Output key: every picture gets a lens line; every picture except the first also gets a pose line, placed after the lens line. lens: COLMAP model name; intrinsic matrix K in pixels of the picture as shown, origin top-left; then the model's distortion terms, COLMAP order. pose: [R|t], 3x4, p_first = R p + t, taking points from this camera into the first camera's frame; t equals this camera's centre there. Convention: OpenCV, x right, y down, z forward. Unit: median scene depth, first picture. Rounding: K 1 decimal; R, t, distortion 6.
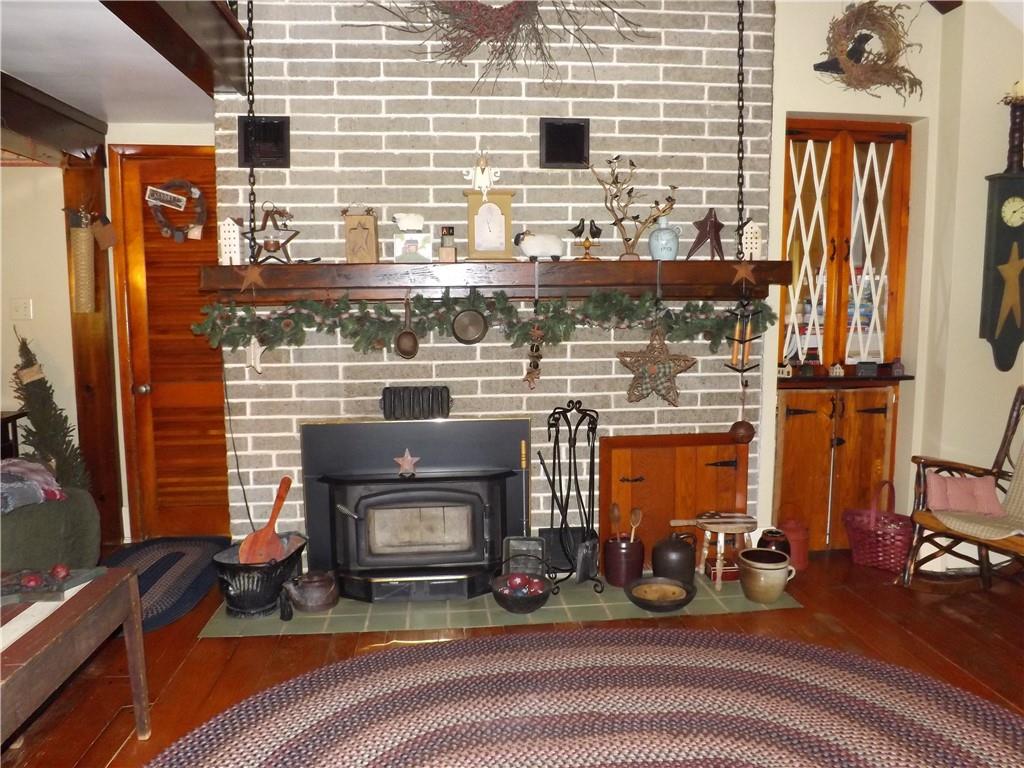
lens RADIAL K [[752.3, 0, 513.6], [0, 752.3, 382.6], [0, 0, 1]] dist [-0.050847, -0.001635]
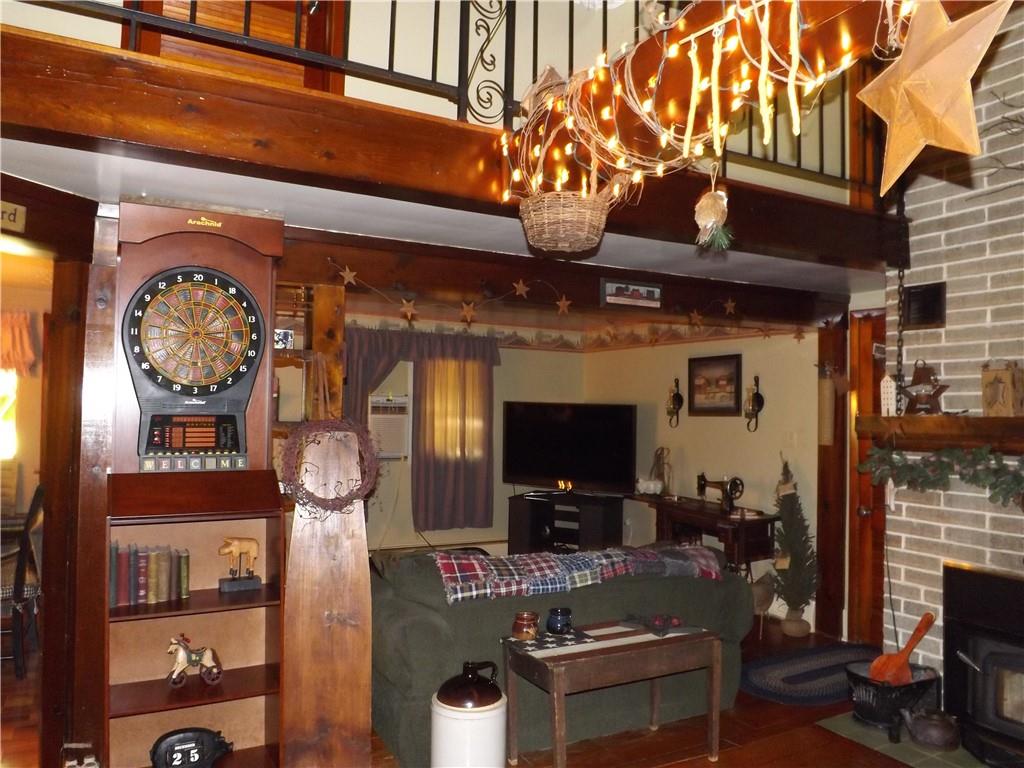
lens RADIAL K [[752.3, 0, 509.4], [0, 752.3, 384.0], [0, 0, 1]] dist [-0.050847, -0.001635]
pose [[0.393595, -0.016765, -0.919131, 0.439011], [-0.117601, 0.990700, -0.068430, -0.055607], [0.911731, 0.135024, 0.387963, 0.007295]]
